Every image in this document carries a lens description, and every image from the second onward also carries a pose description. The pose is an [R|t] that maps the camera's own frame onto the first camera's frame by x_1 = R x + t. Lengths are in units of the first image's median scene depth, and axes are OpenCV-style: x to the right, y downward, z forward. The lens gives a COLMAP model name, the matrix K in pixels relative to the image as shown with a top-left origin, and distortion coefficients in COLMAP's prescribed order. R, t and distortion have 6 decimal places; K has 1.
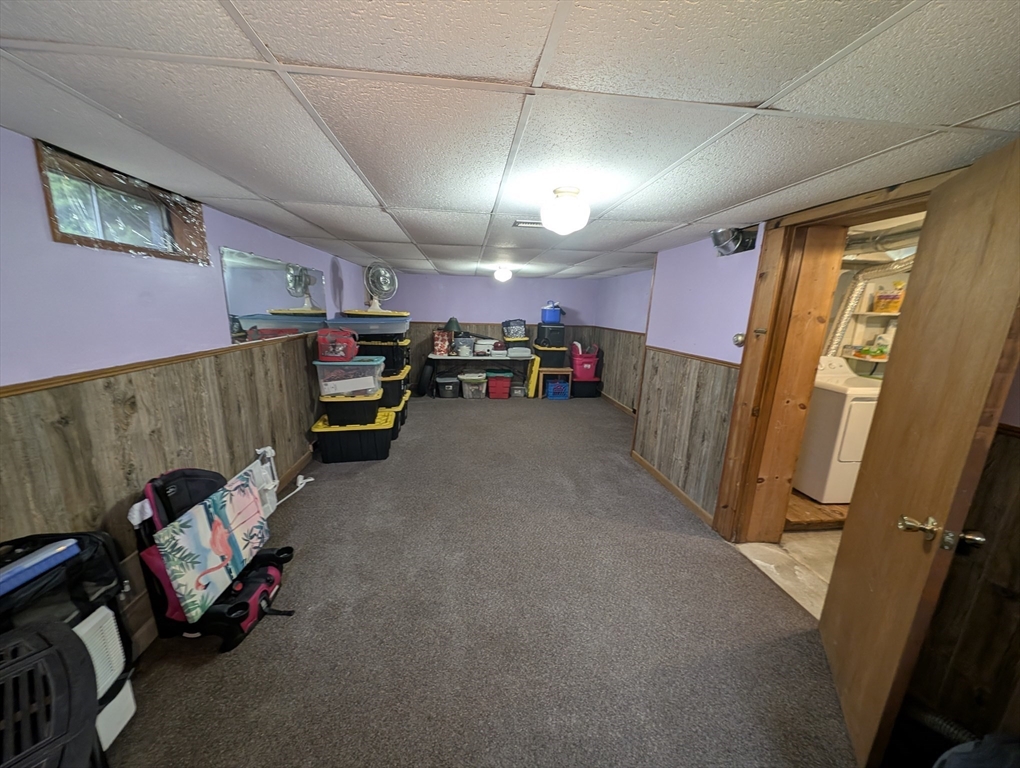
lens RADIAL K [[359.3, 0, 506.1], [0, 359.3, 385.9], [0, 0, 1]] dist [0.003580, -0.001767]
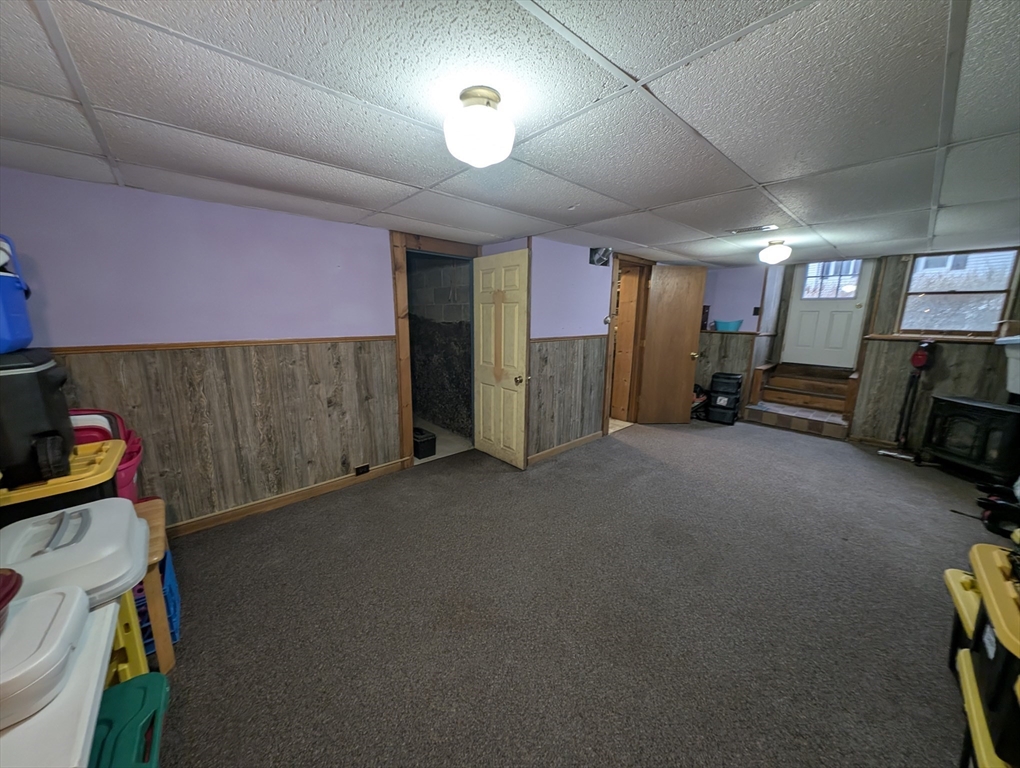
lens RADIAL K [[359.3, 0, 507.0], [0, 359.3, 382.7], [0, 0, 1]] dist [0.003580, -0.001767]
pose [[-0.566914, -0.187871, 0.802068, -0.384877], [0.153702, 0.932426, 0.327044, -0.377248], [-0.809311, 0.308686, -0.499728, 1.831293]]
